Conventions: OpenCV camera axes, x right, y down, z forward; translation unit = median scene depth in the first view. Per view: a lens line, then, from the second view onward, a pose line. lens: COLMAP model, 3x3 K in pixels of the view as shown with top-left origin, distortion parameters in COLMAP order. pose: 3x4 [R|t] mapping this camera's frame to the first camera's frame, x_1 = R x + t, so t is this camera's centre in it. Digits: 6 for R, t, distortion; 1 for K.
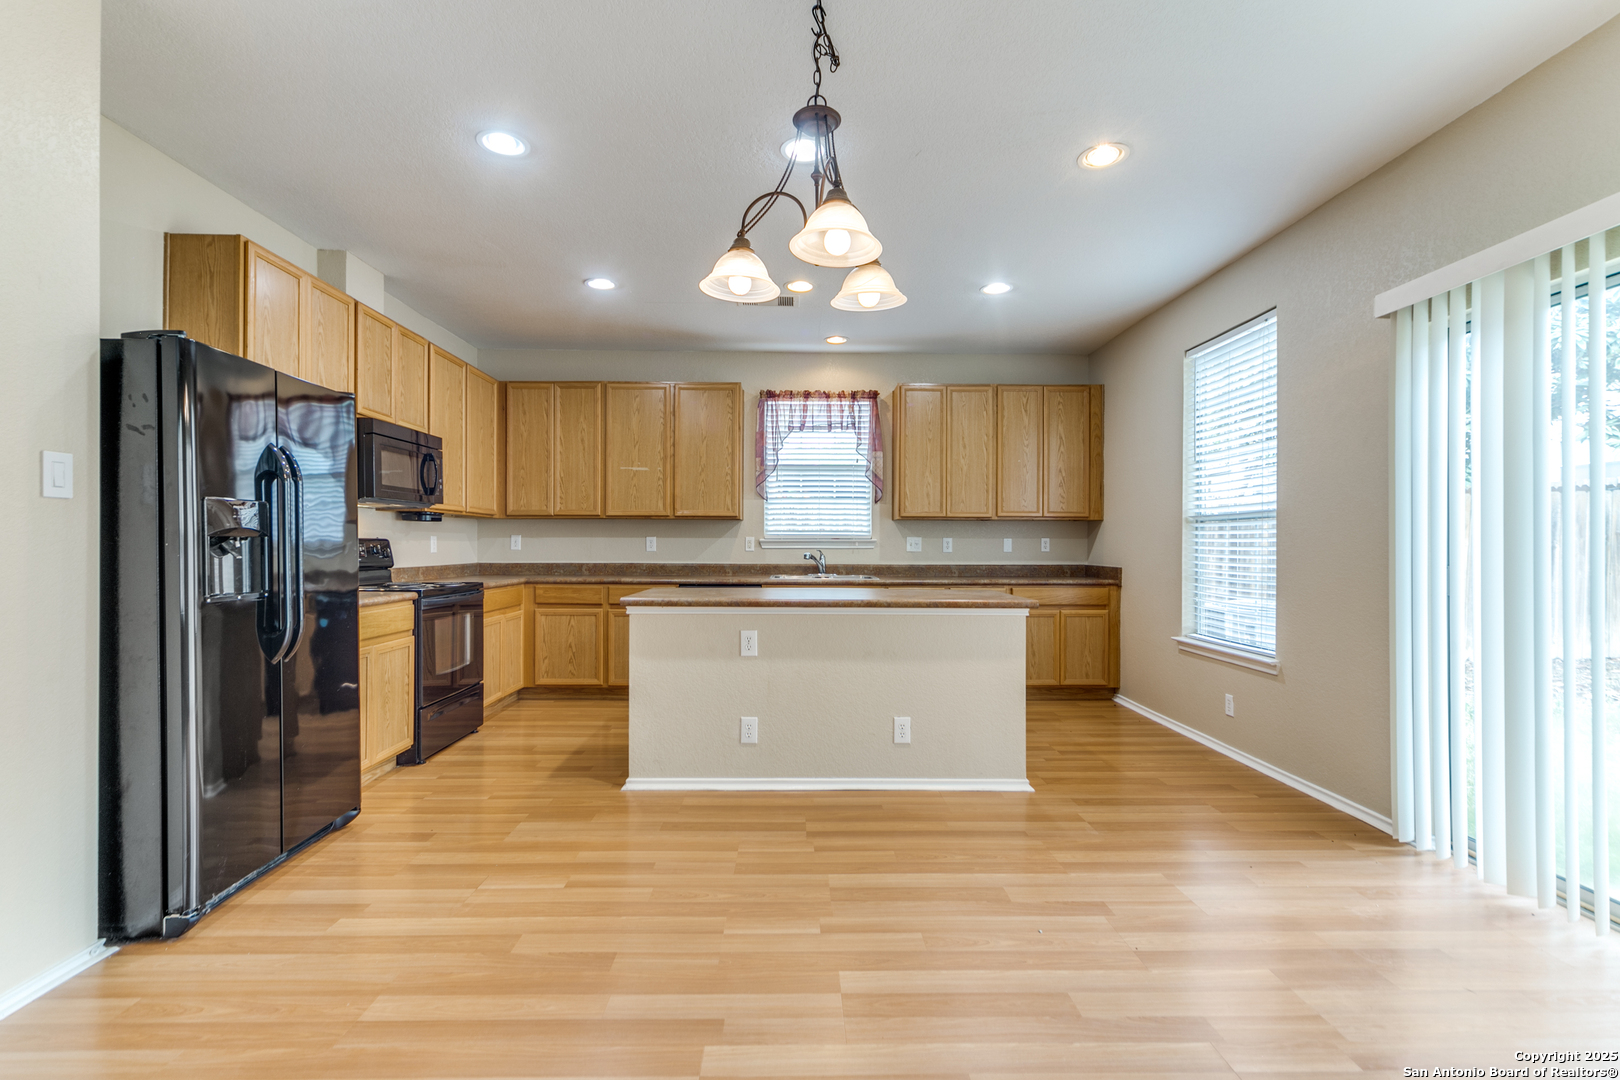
lens RADIAL K [[749.6, 0, 774.0], [0, 749.6, 538.9], [0, 0, 1]] dist [0.001607, 0.000324]
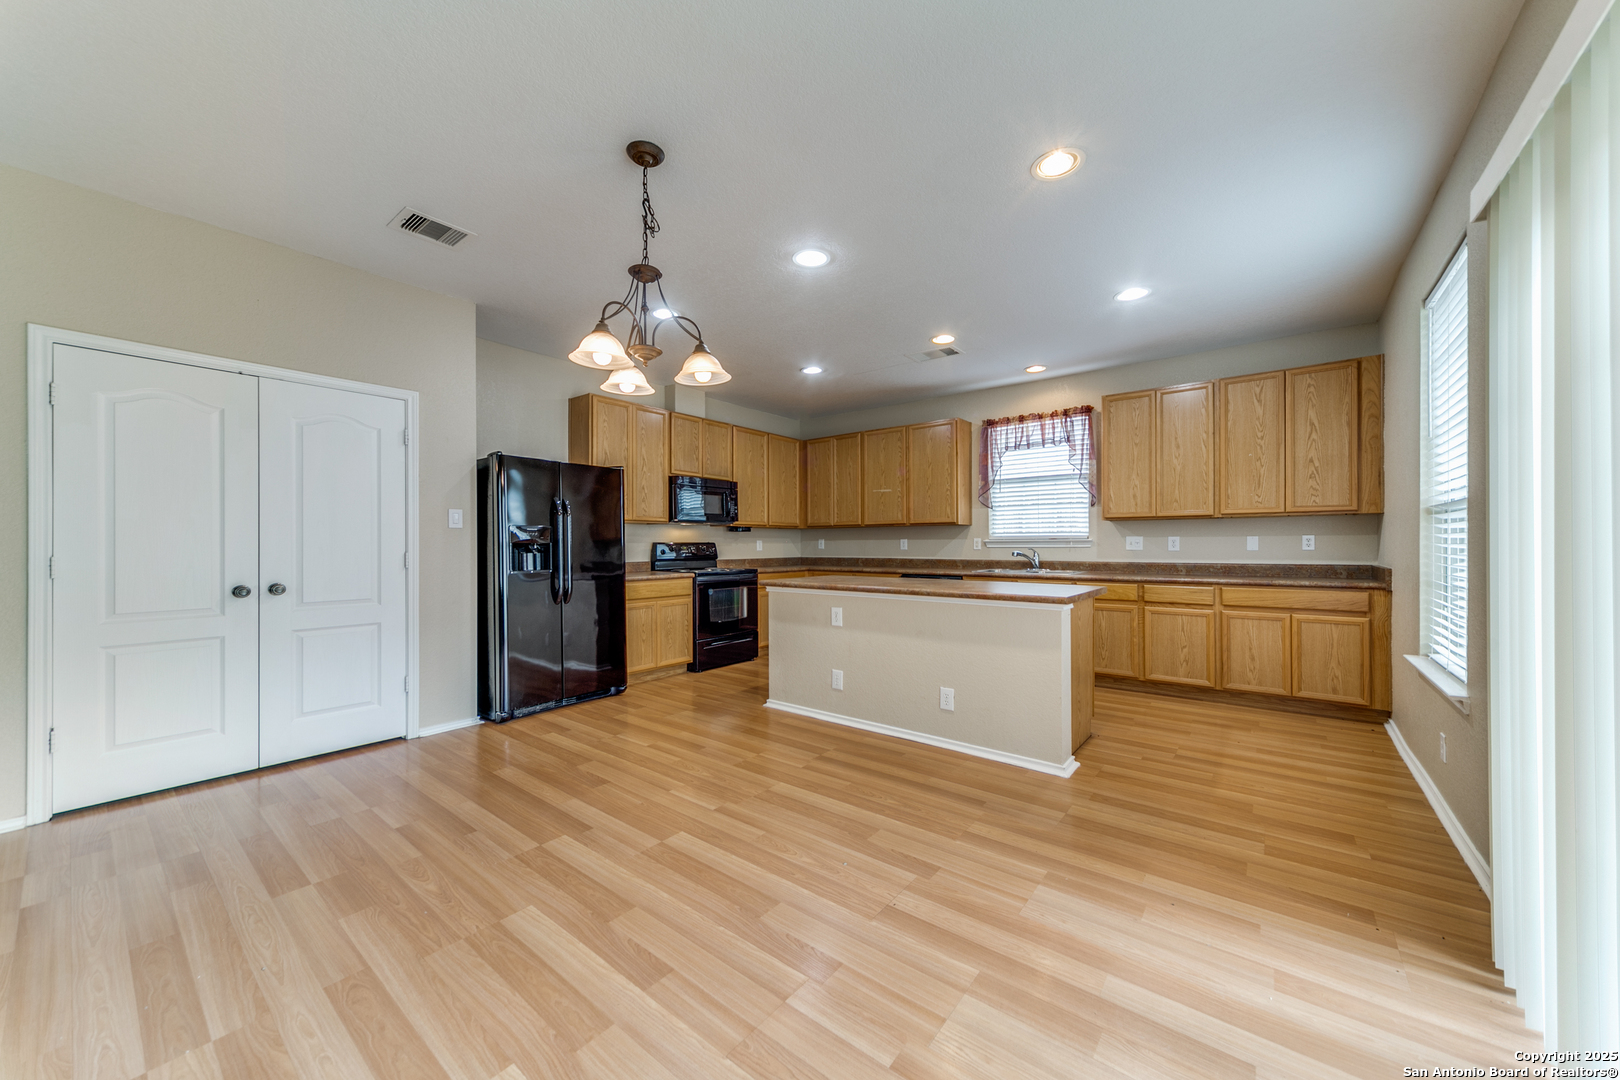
lens RADIAL K [[550.5, 0, 802.8], [0, 550.5, 540.8], [0, 0, 1]] dist [0.001110, 0.000025]
pose [[0.780152, -0.009932, -0.625512, 0.344173], [0.010603, 0.999940, -0.002653, 0.001062], [0.625501, -0.004563, 0.780210, 0.105548]]
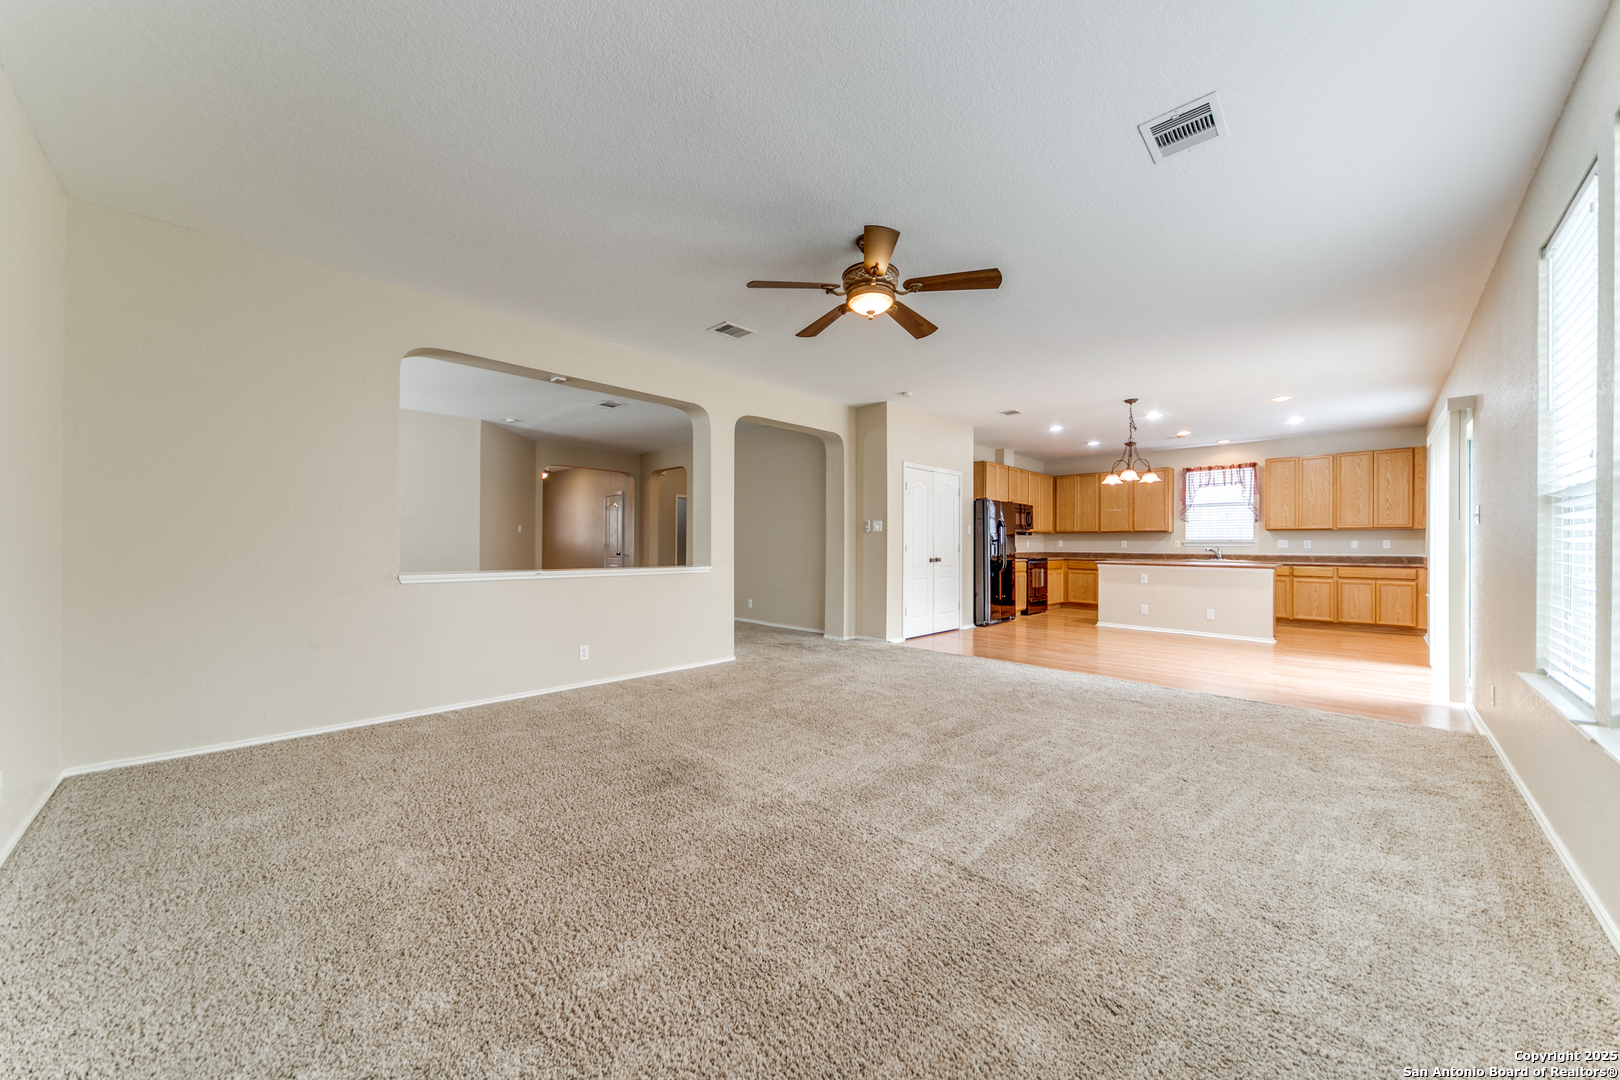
lens RADIAL K [[590.3, 0, 826.8], [0, 590.3, 542.2], [0, 0, 1]] dist [0.002105, -0.000483]
pose [[0.757240, -0.003950, -0.653124, 0.318399], [0.003890, 0.999991, -0.001537, 0.001222], [0.653125, -0.001377, 0.757249, -0.901558]]
